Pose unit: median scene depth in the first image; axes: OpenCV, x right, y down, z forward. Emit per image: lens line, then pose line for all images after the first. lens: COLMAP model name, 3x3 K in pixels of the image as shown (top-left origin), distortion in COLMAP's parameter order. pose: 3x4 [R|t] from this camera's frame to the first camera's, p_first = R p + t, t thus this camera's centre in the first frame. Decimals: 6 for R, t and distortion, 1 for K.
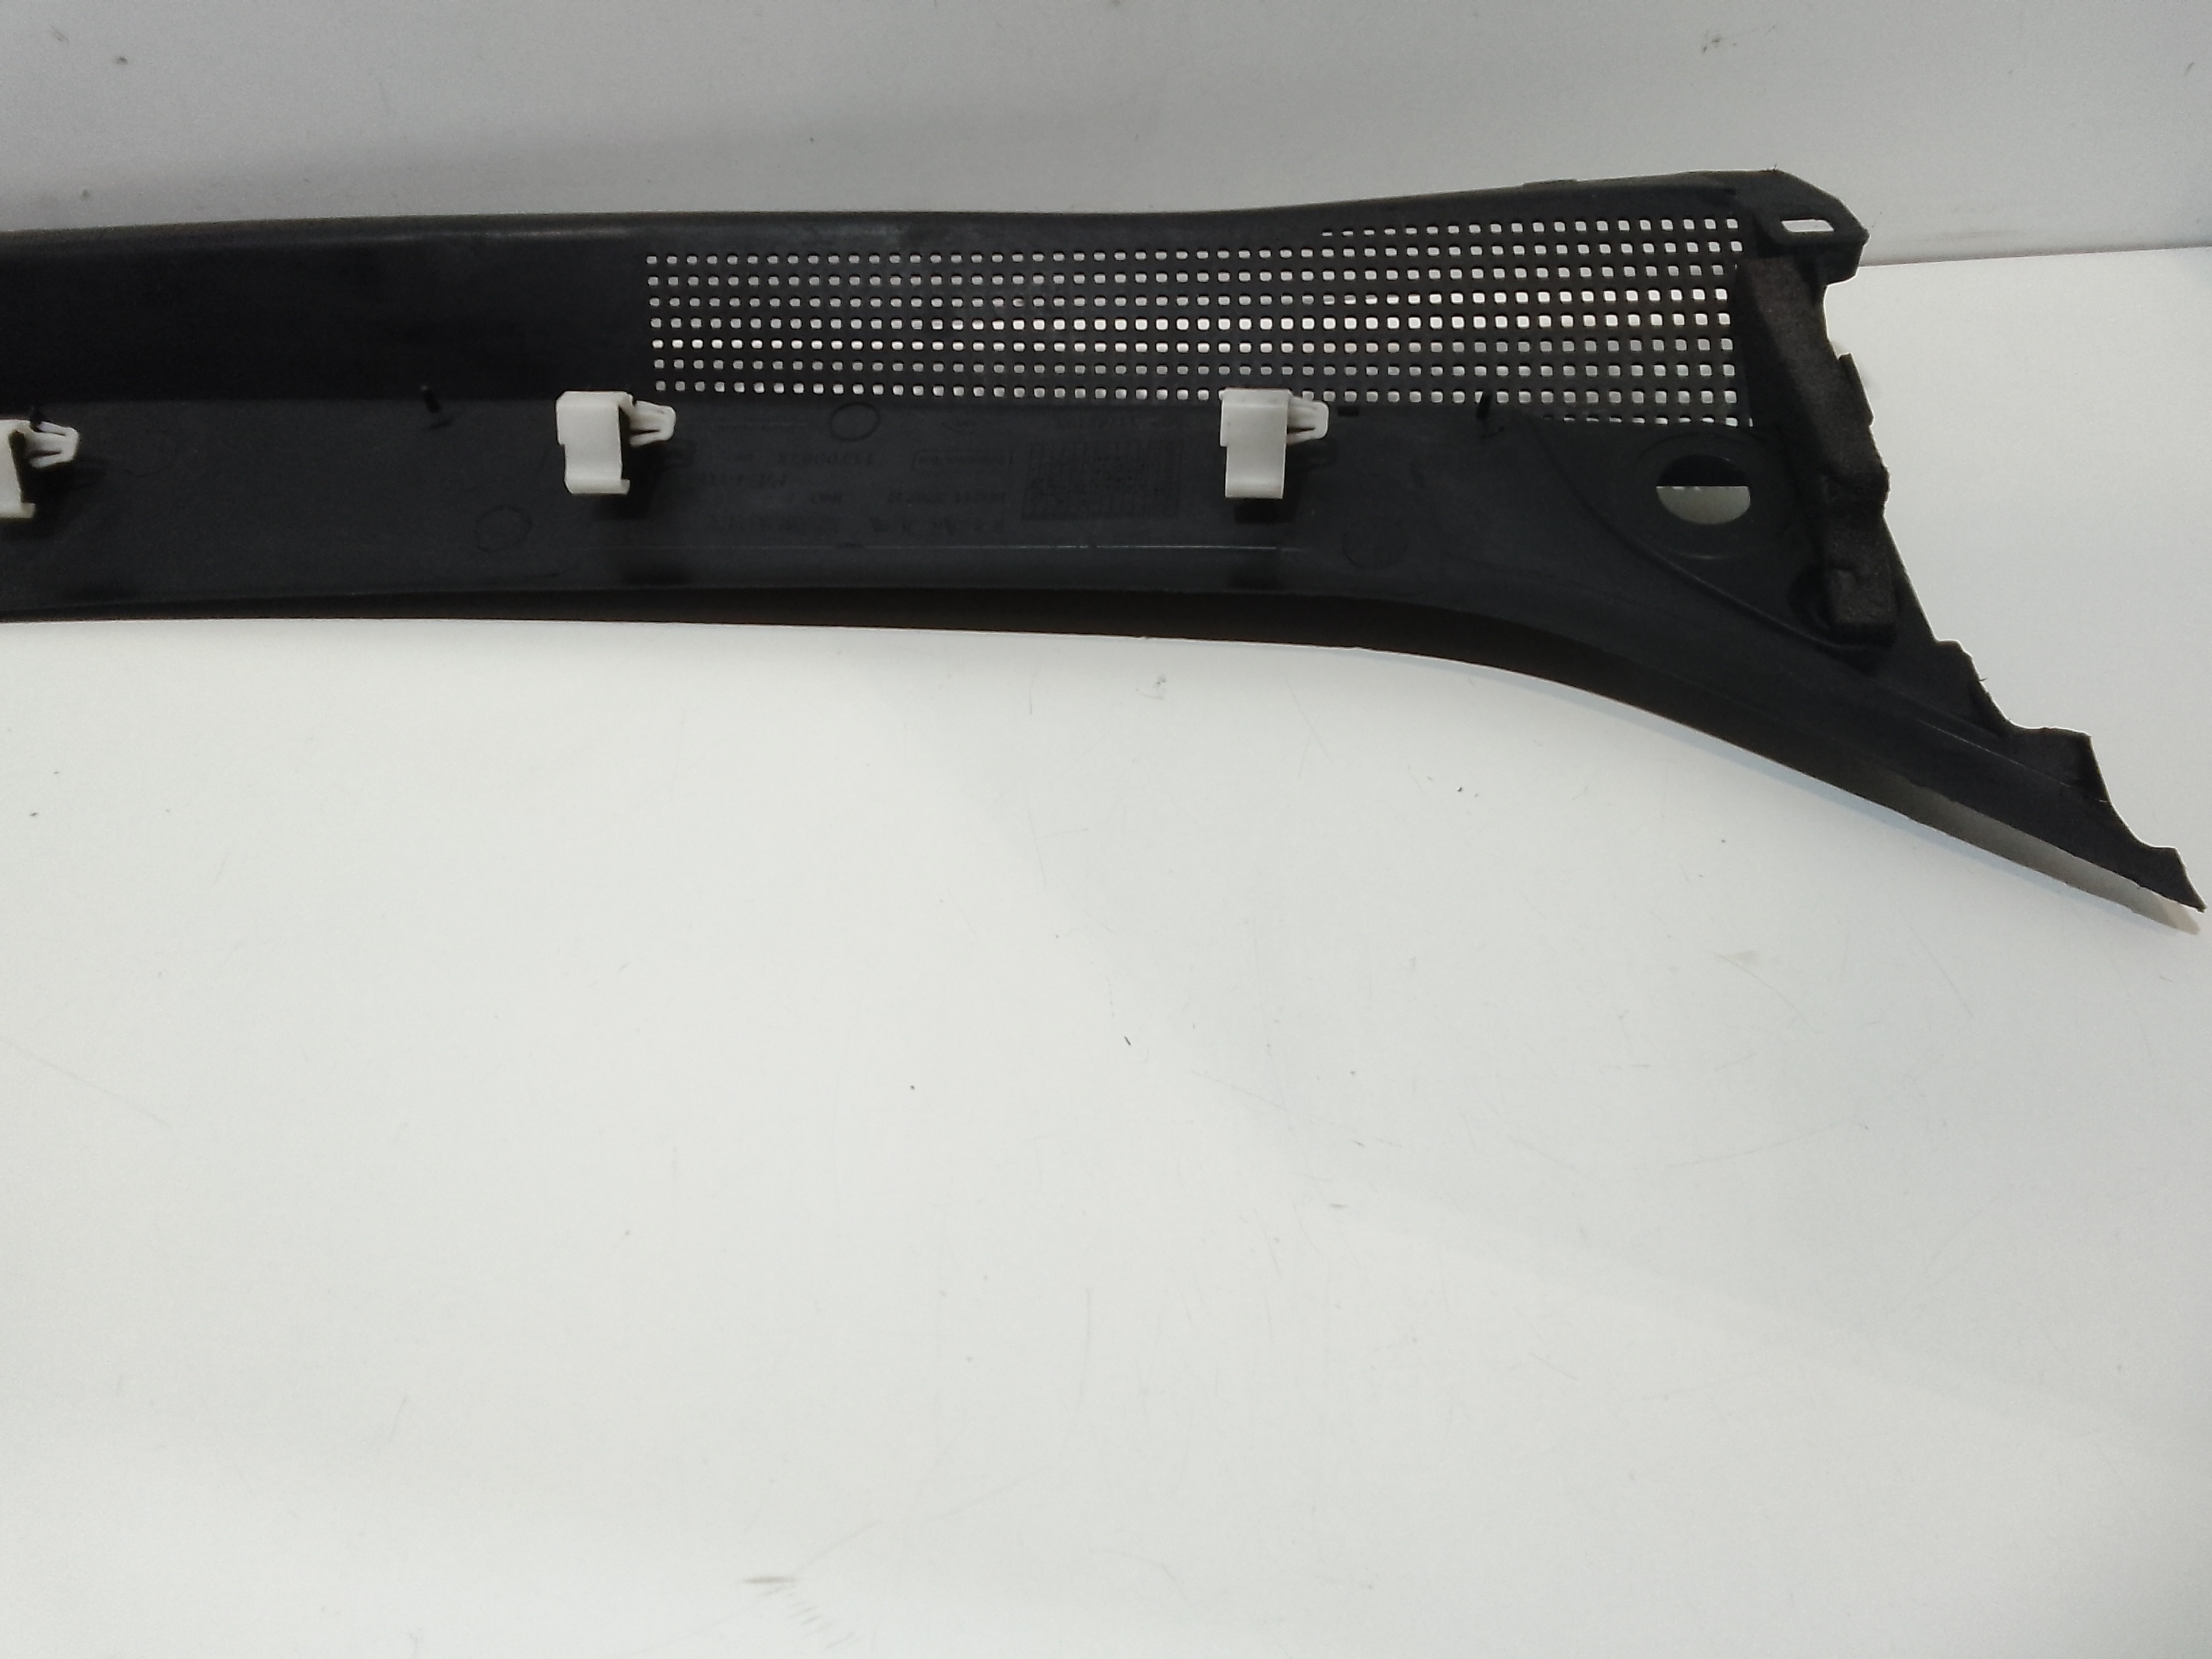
lens RADIAL K [[1674.1, 0, 1106.0], [0, 1674.1, 829.5], [0, 0, 1]] dist [0.068276, -0.120741]
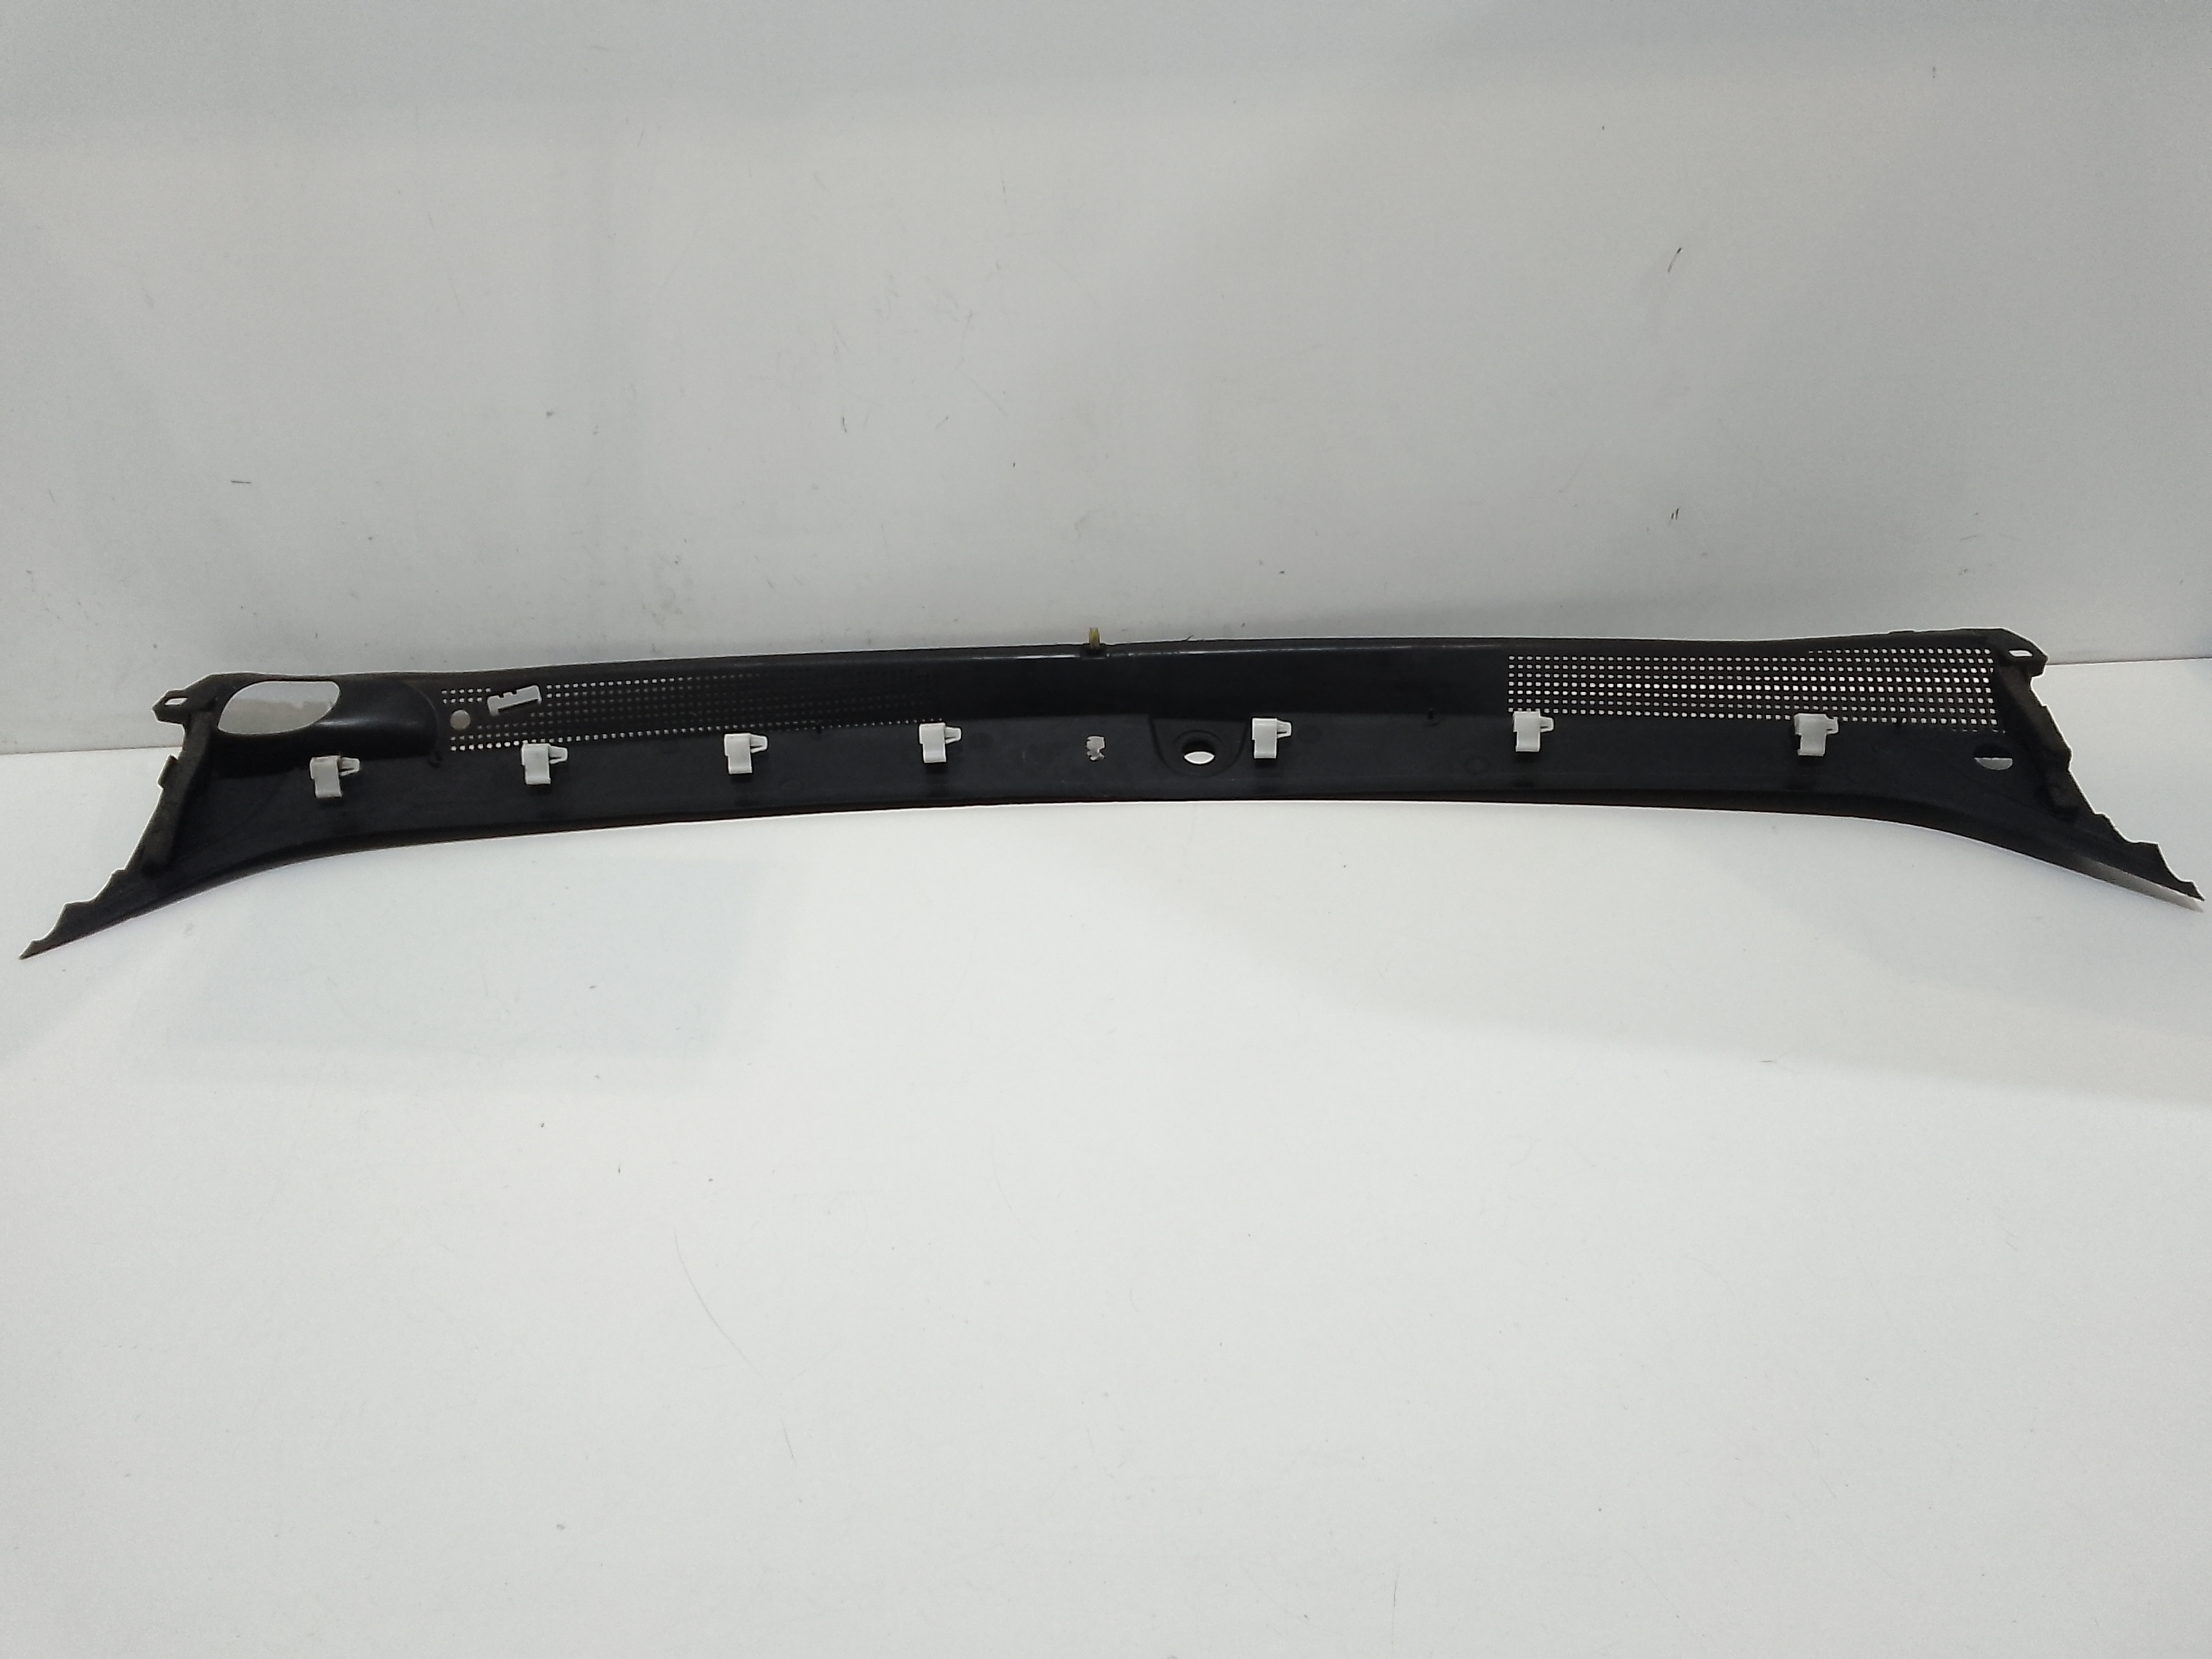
lens RADIAL K [[1698.1, 0, 1106.0], [0, 1698.1, 829.5], [0, 0, 1]] dist [-0.004348, -0.004518]
pose [[0.998935, 0.018474, -0.042281, -0.777386], [-0.026178, 0.981505, -0.189636, 0.379465], [0.037996, 0.190541, 0.980944, -1.364928]]
